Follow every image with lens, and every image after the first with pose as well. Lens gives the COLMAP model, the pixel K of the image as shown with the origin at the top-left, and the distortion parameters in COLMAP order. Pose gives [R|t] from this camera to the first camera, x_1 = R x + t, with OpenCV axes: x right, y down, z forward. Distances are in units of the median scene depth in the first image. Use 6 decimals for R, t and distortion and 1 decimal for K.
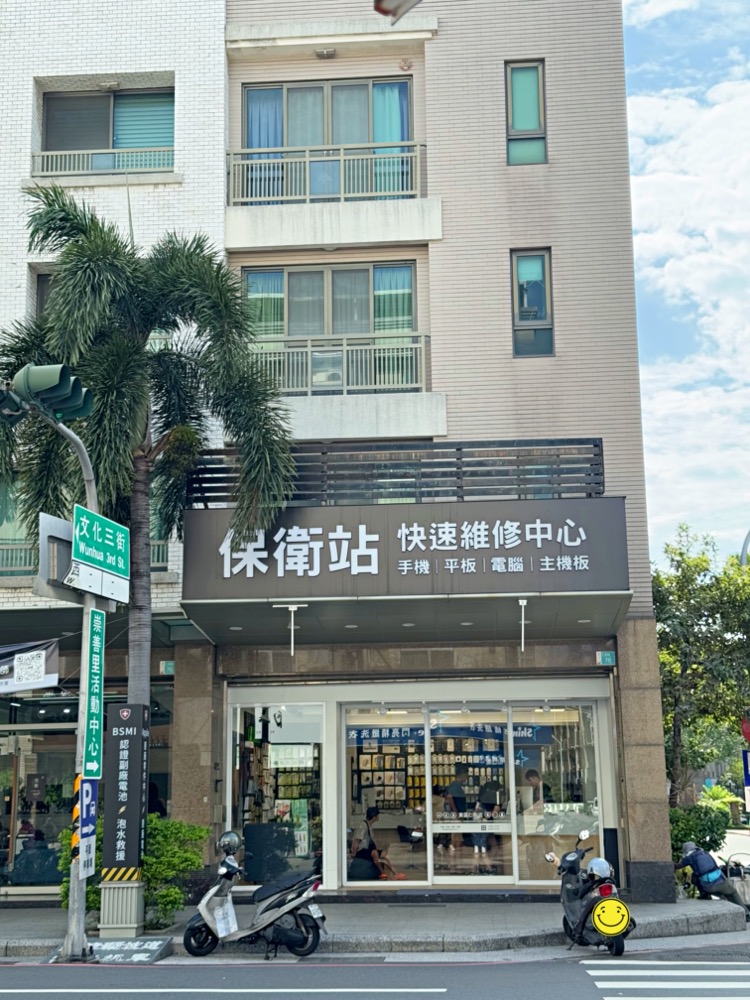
lens RADIAL K [[1389.0, 0, 374.6], [0, 1389.0, 500.2], [0, 0, 1]] dist [0.178123, 0.000000]
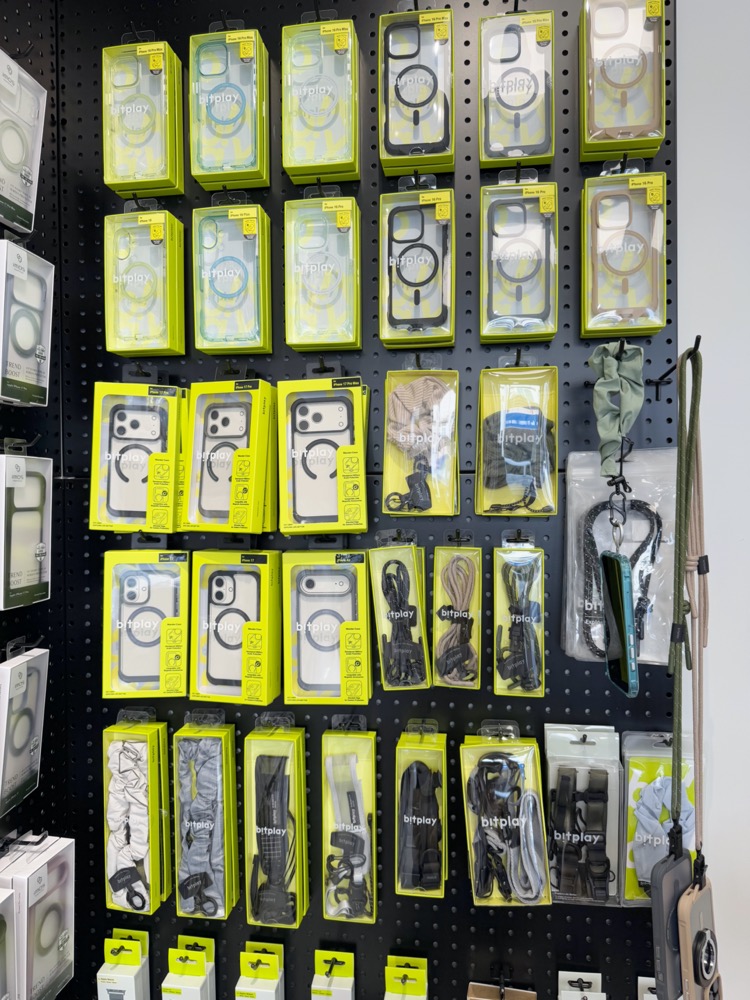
lens RADIAL K [[718.5, 0, 371.3], [0, 718.5, 501.7], [0, 0, 1]] dist [0.032347, -0.043607]
pose [[0.996896, 0.002107, -0.078702, -0.044504], [0.016628, 0.971458, 0.236629, 0.167308], [0.076954, -0.237203, 0.968407, 0.836912]]
